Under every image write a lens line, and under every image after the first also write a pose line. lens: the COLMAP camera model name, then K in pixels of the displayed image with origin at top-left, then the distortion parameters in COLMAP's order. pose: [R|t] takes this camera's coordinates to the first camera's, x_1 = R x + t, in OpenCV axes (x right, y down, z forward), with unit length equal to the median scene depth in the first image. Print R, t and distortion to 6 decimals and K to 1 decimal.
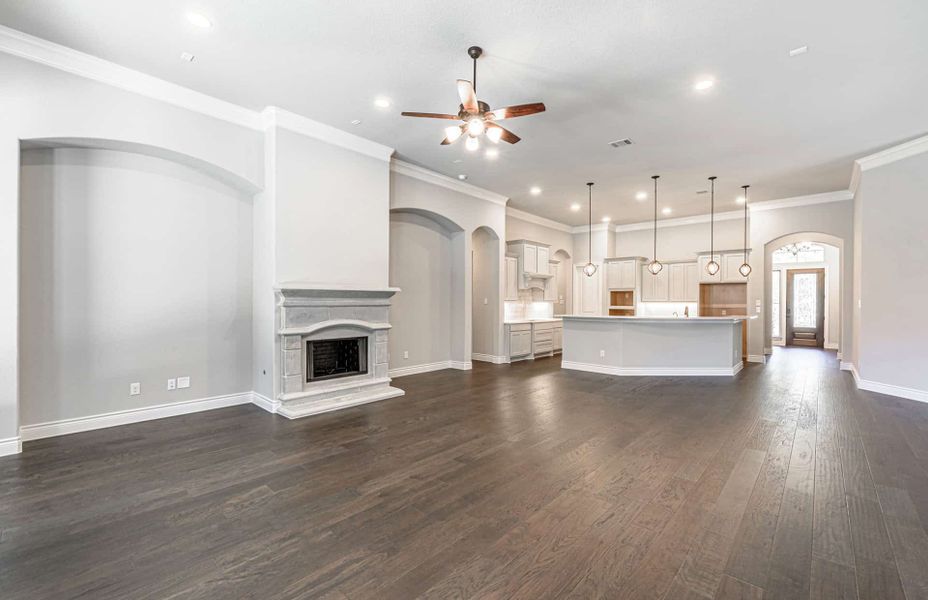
lens RADIAL K [[387.3, 0, 460.0], [0, 387.3, 302.6], [0, 0, 1]] dist [-0.001980, -0.000164]
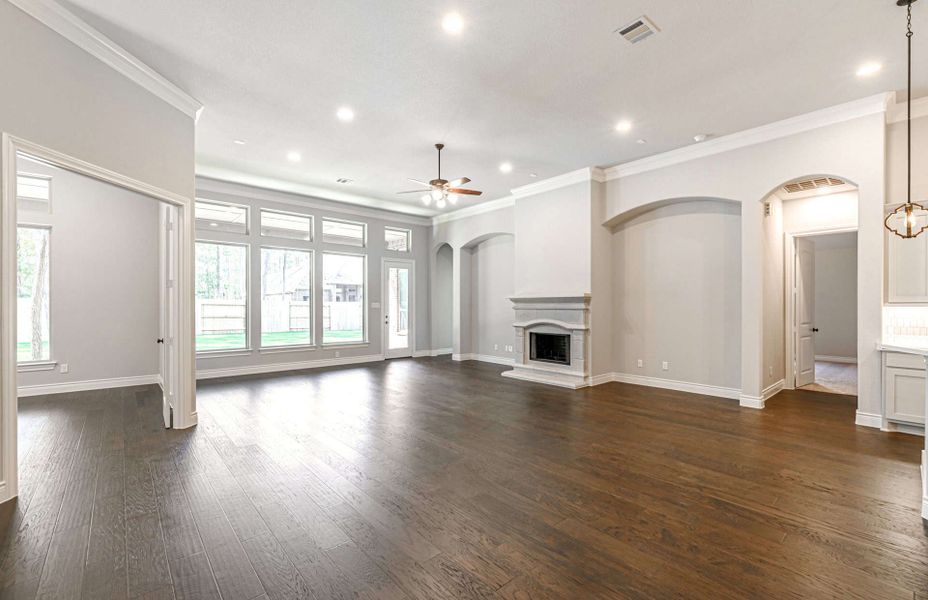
lens RADIAL K [[398.6, 0, 460.0], [0, 398.6, 302.3], [0, 0, 1]] dist [-0.001197, -0.000209]
pose [[-0.109906, -0.012595, -0.993862, 0.736494], [-0.003307, 0.999919, -0.012306, 0.002058], [0.993936, 0.001934, -0.109939, 0.568032]]
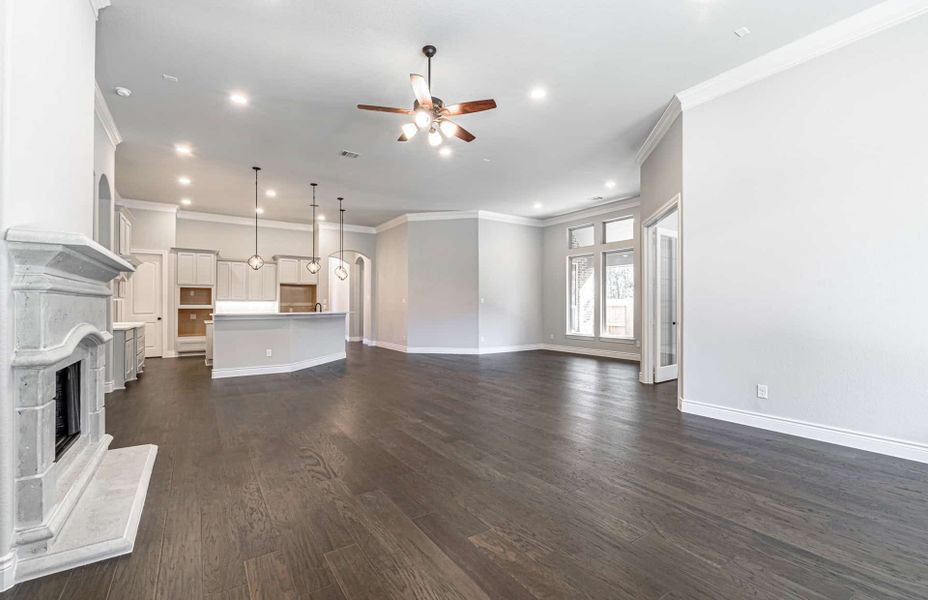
lens RADIAL K [[398.6, 0, 460.0], [0, 398.6, 302.3], [0, 0, 1]] dist [-0.001197, -0.000209]
pose [[0.229017, 0.005131, 0.973409, -0.440520], [0.004879, 0.999967, -0.006419, 0.015618], [-0.973410, 0.006219, 0.228984, 0.304623]]
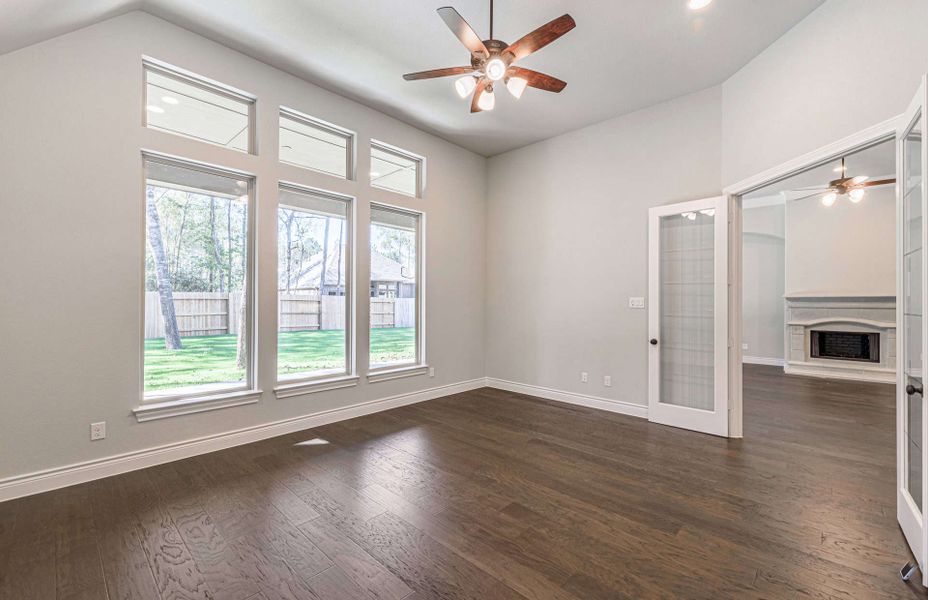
lens RADIAL K [[390.7, 0, 462.5], [0, 390.7, 302.9], [0, 0, 1]] dist [-0.000029, 0.000170]
pose [[0.002696, -0.004425, -0.999987, 0.725109], [-0.009646, 0.999944, -0.004451, 0.006333], [0.999950, 0.009657, 0.002653, -0.244576]]
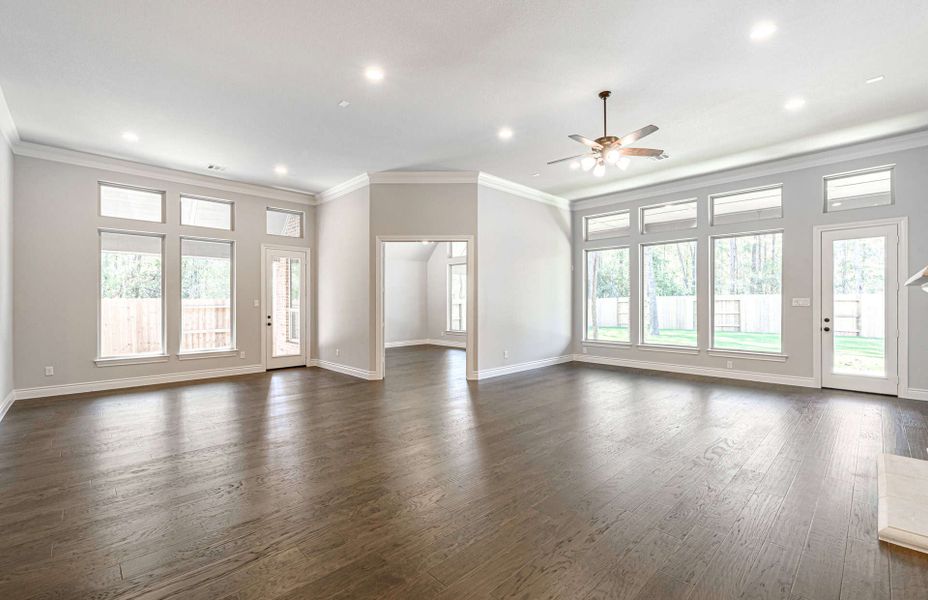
lens RADIAL K [[402.9, 0, 466.2], [0, 402.9, 303.6], [0, 0, 1]] dist [-0.000578, -0.000038]
pose [[-0.999085, -0.002564, 0.042694, 0.185648], [-0.002326, 0.999981, 0.005627, -0.002253], [-0.042708, 0.005522, -0.999072, 1.019026]]
